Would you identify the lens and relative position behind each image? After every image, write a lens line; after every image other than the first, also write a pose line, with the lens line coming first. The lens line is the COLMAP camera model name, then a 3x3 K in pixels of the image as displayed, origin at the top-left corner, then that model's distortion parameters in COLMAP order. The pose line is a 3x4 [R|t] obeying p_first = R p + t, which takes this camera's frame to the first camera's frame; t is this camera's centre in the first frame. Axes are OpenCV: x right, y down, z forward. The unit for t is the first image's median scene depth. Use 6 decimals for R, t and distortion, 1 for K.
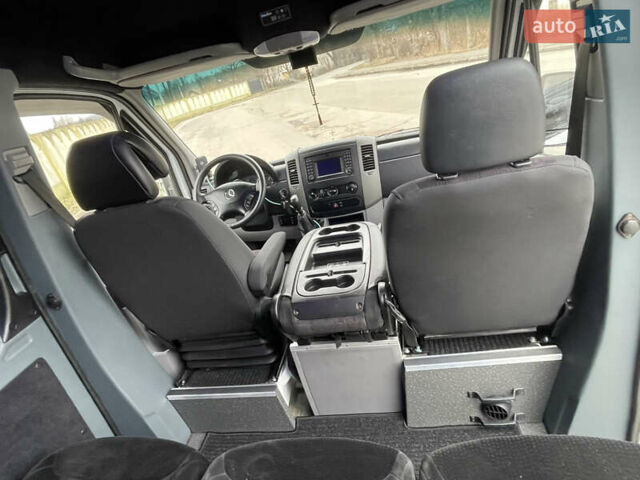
lens RADIAL K [[378.5, 0, 322.9], [0, 378.5, 241.8], [0, 0, 1]] dist [0.018942, 0.001328]
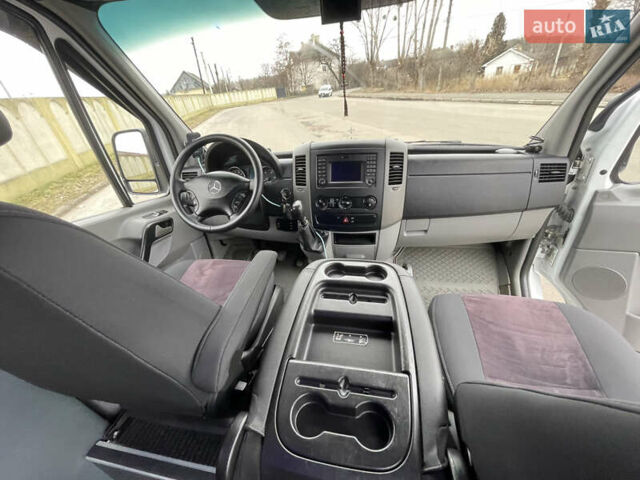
lens RADIAL K [[252.7, 0, 320.6], [0, 252.7, 239.0], [0, 0, 1]] dist [0.009257, -0.001458]
pose [[0.987167, 0.151142, 0.051556, -0.042969], [-0.155849, 0.982224, 0.104624, -0.104561], [-0.034826, -0.111316, 0.993175, 0.447548]]
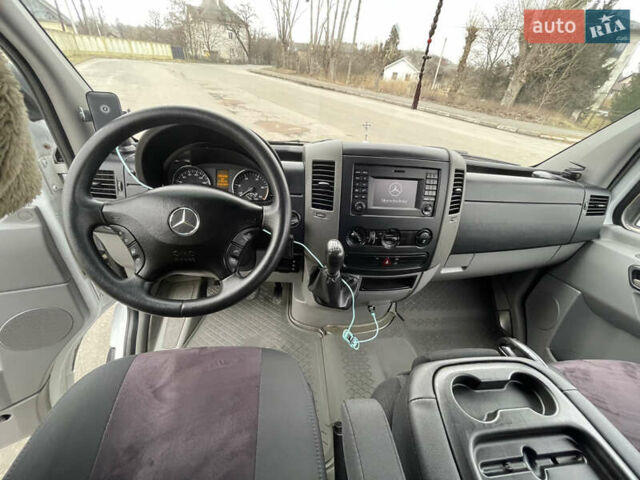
lens RADIAL K [[252.7, 0, 317.4], [0, 252.7, 237.9], [0, 0, 1]] dist [0.009257, -0.001458]
pose [[0.915213, 0.128567, 0.381910, -0.212261], [-0.180050, 0.978342, 0.102123, -0.150820], [-0.360509, -0.162228, 0.918540, 0.693764]]
